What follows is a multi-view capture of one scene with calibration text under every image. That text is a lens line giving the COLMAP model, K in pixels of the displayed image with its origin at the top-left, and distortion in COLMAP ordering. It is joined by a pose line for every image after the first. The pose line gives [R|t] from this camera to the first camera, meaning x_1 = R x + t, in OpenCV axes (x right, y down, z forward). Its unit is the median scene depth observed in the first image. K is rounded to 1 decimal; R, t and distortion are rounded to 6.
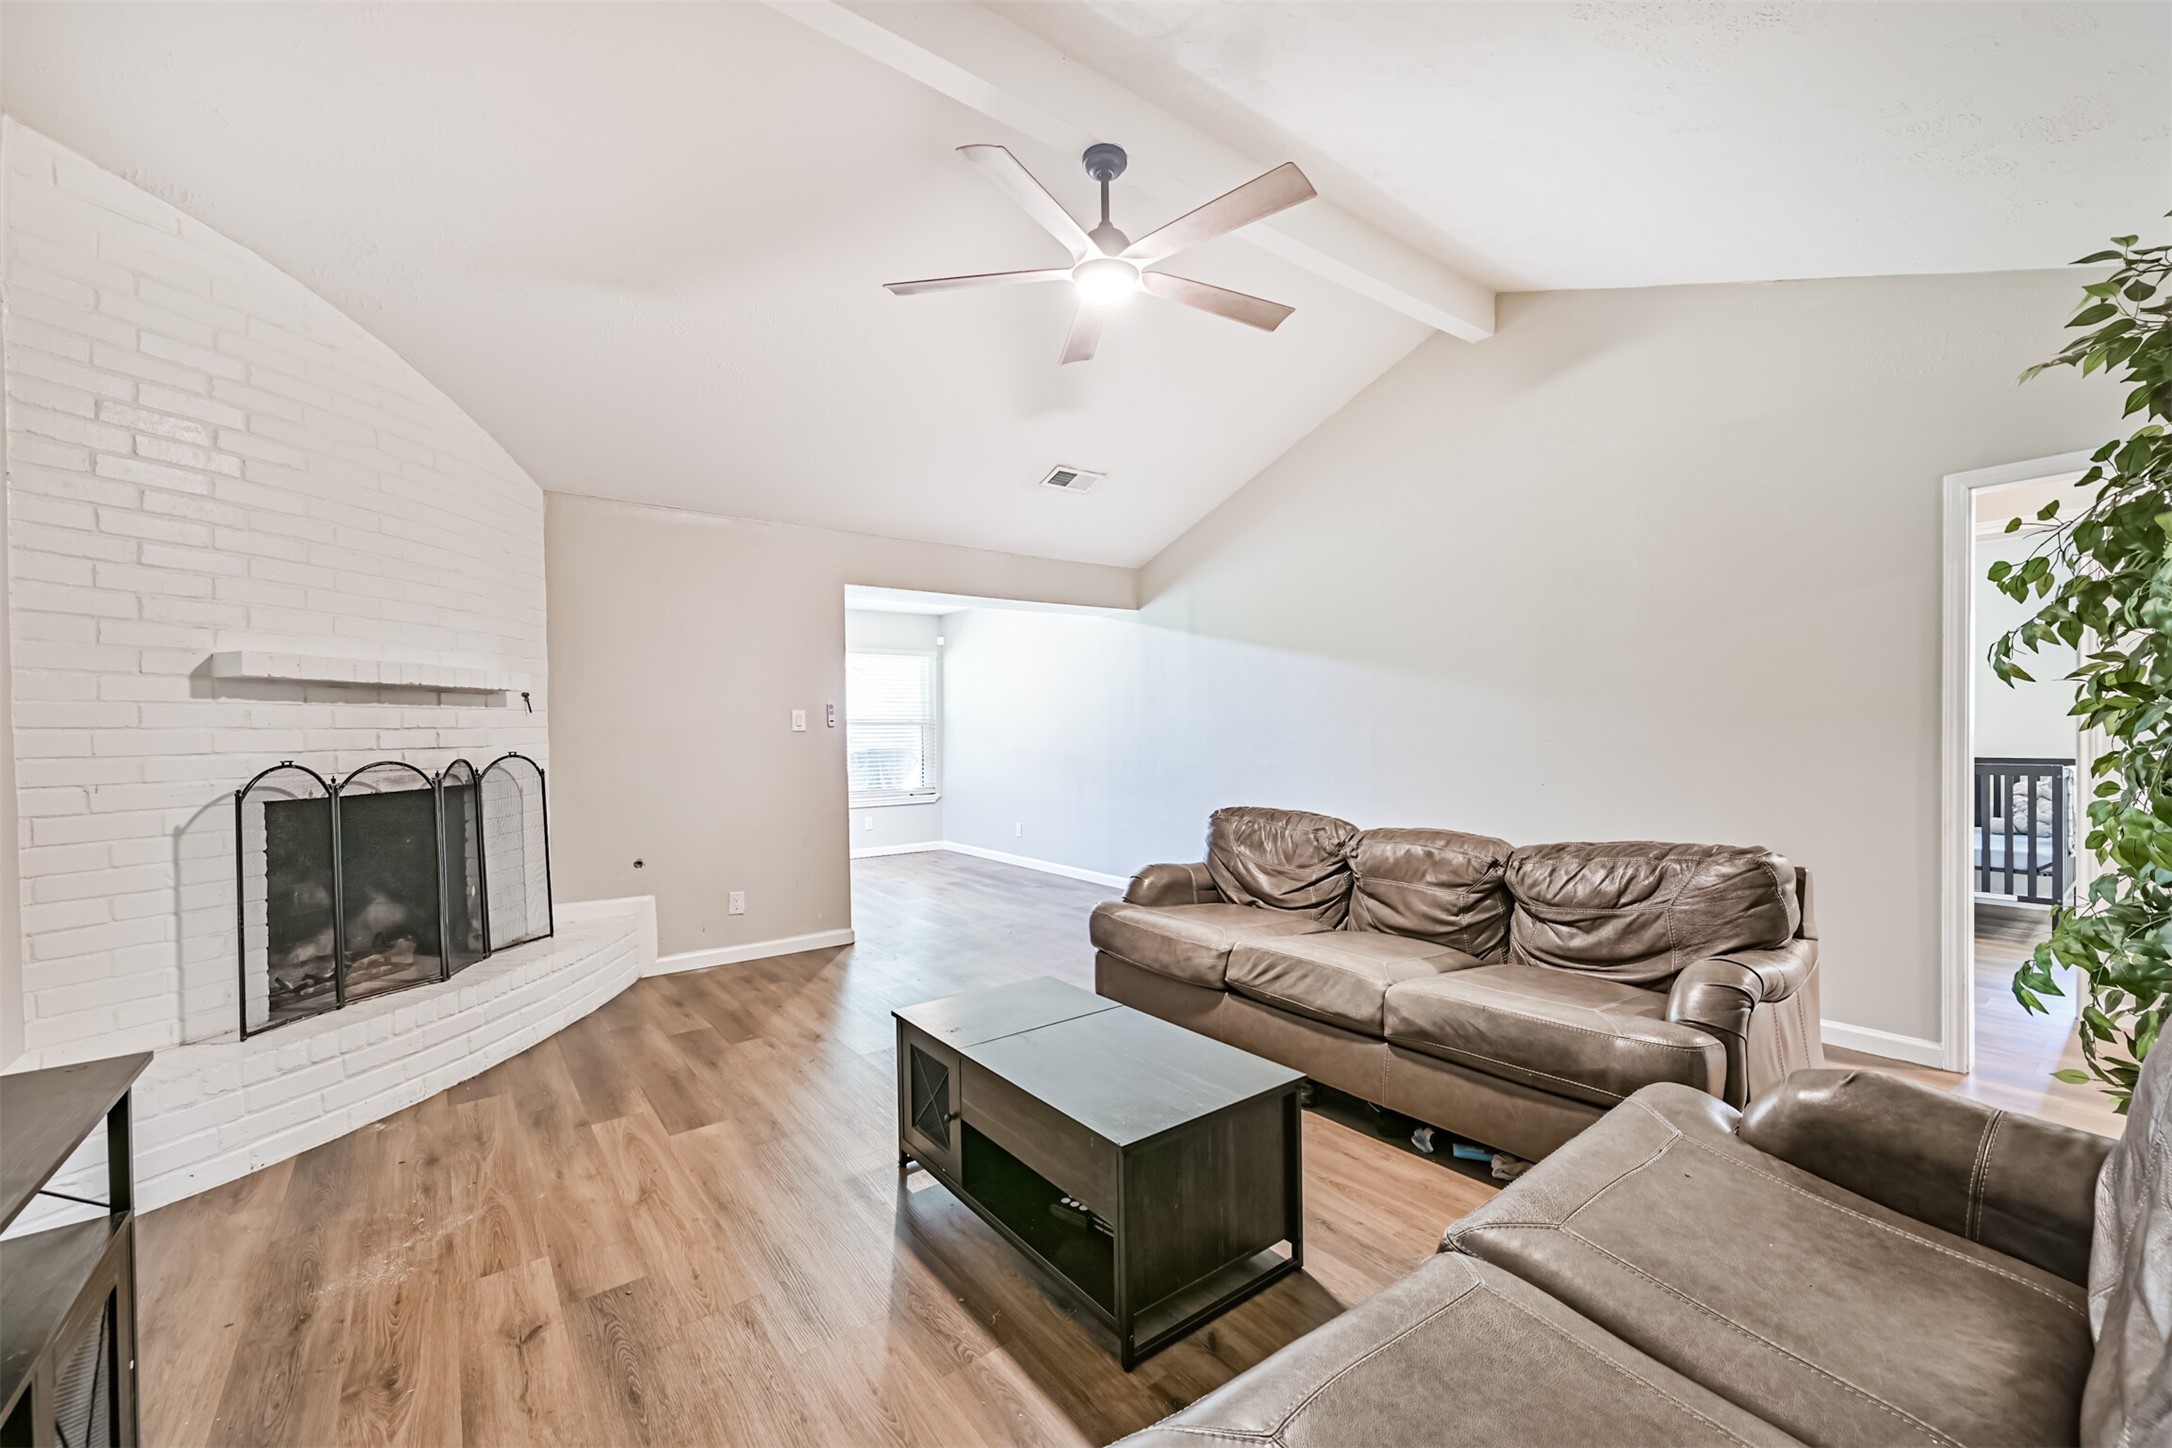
lens RADIAL K [[876.4, 0, 1121.3], [0, 876.4, 735.3], [0, 0, 1]] dist [-0.000670, -0.000172]
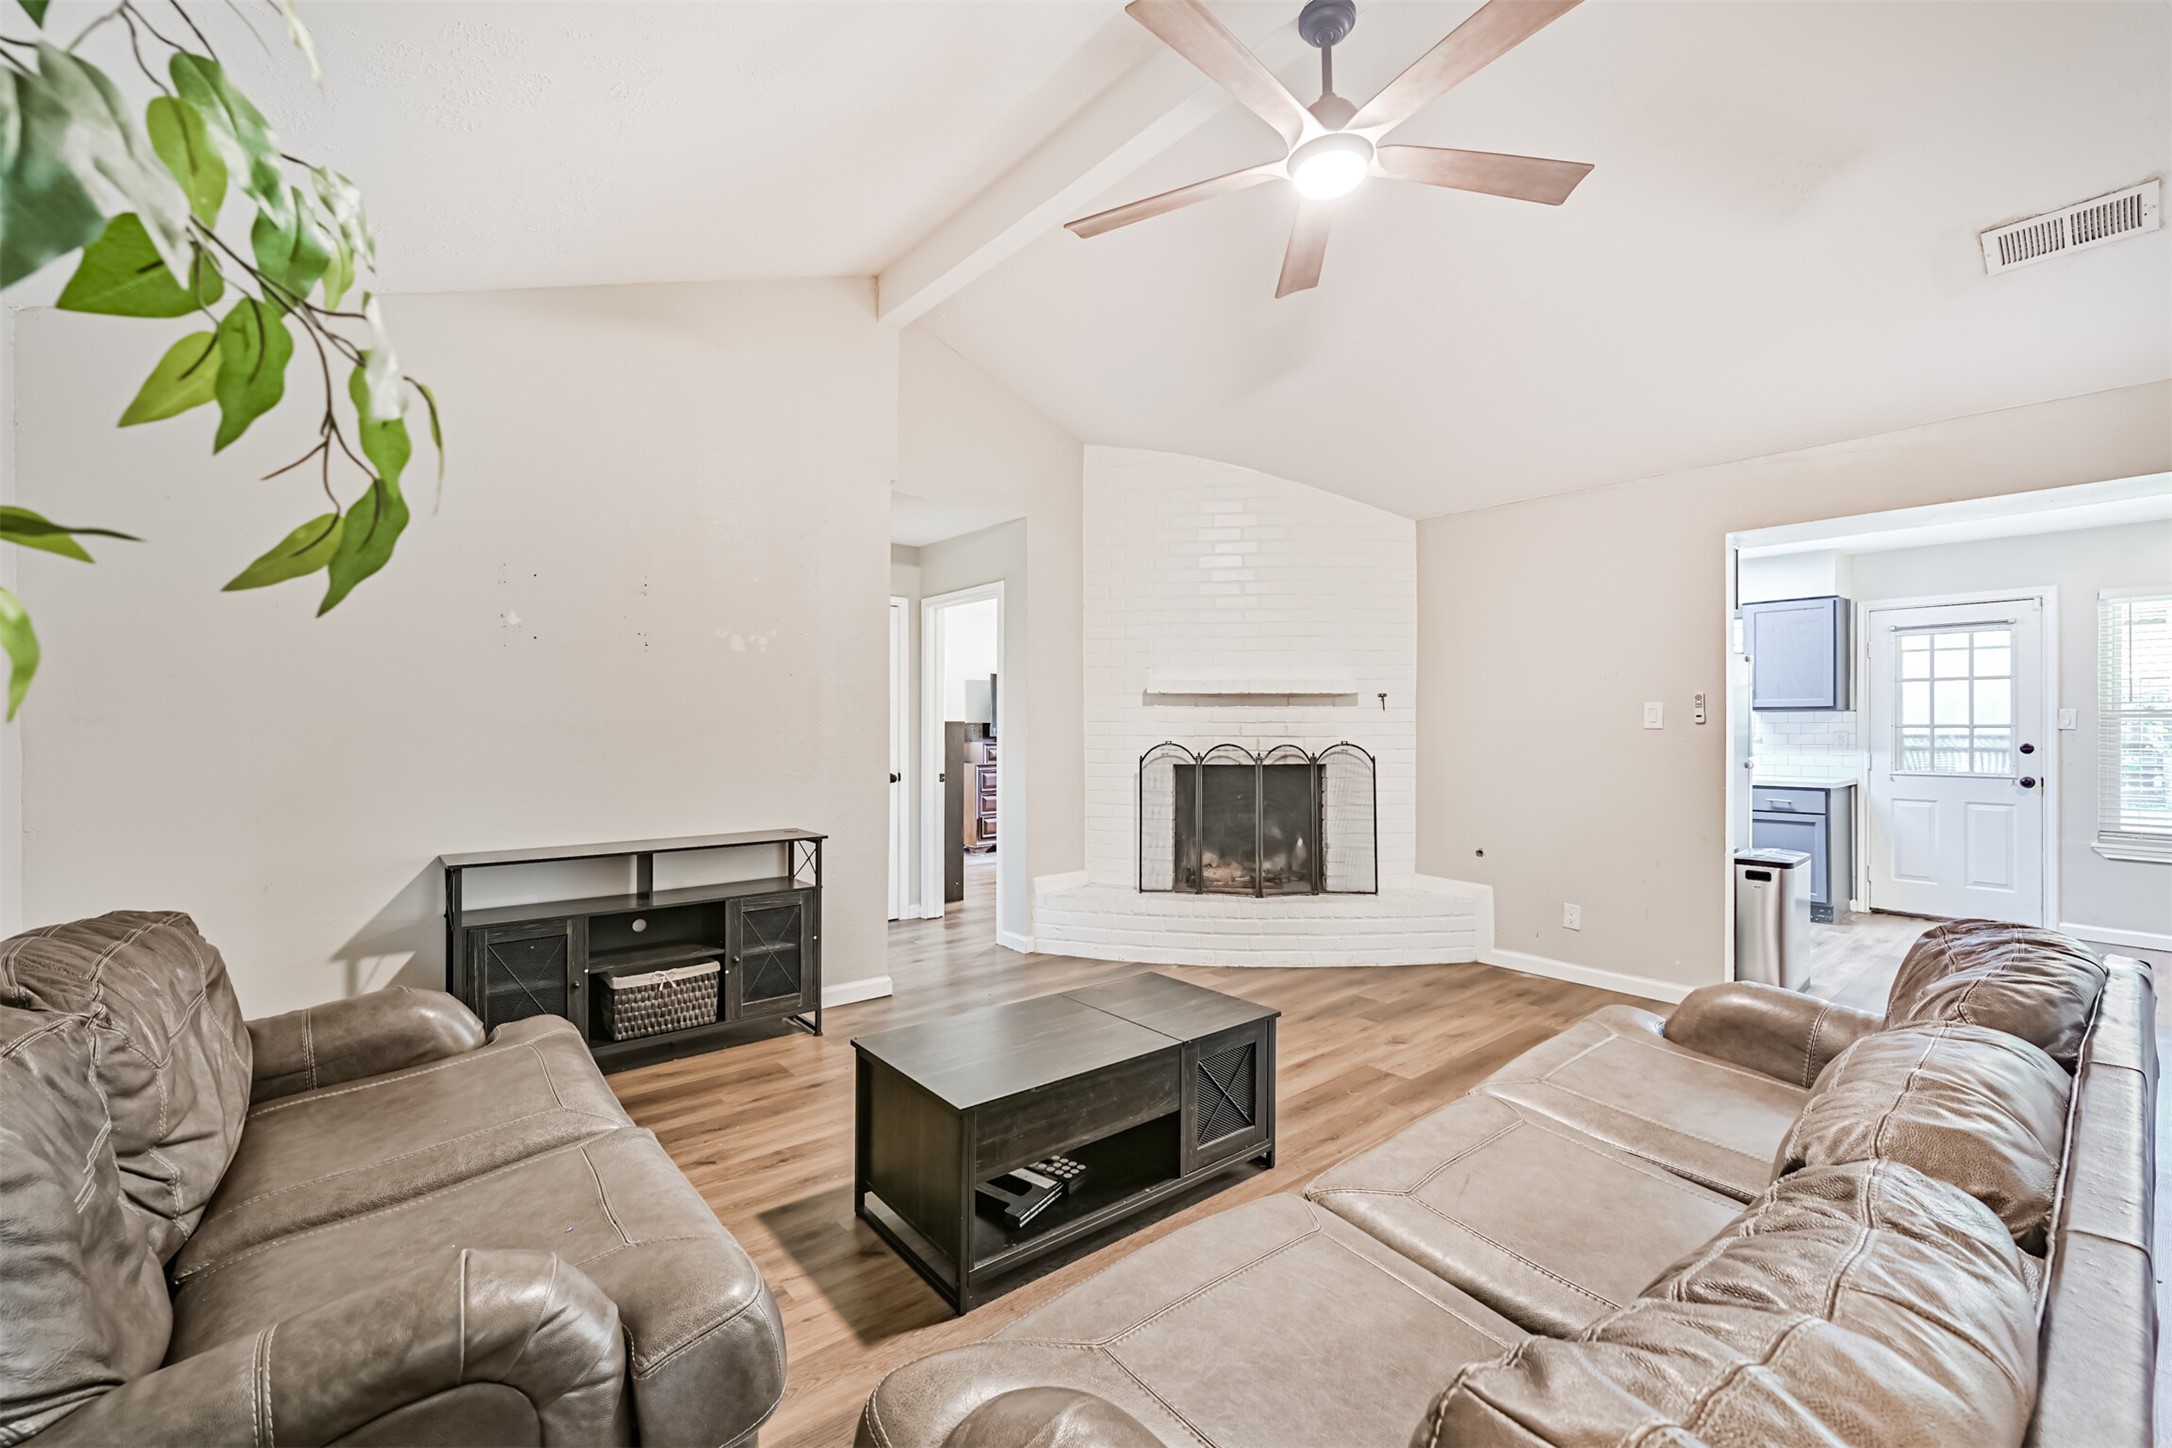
lens RADIAL K [[913.6, 0, 1082.1], [0, 913.6, 722.1], [0, 0, 1]] dist [-0.001516, 0.000091]
pose [[0.008008, 0.008439, -0.999932, 0.640850], [-0.010183, 0.999913, 0.008357, -0.016316], [0.999916, 0.010115, 0.008093, 0.613283]]
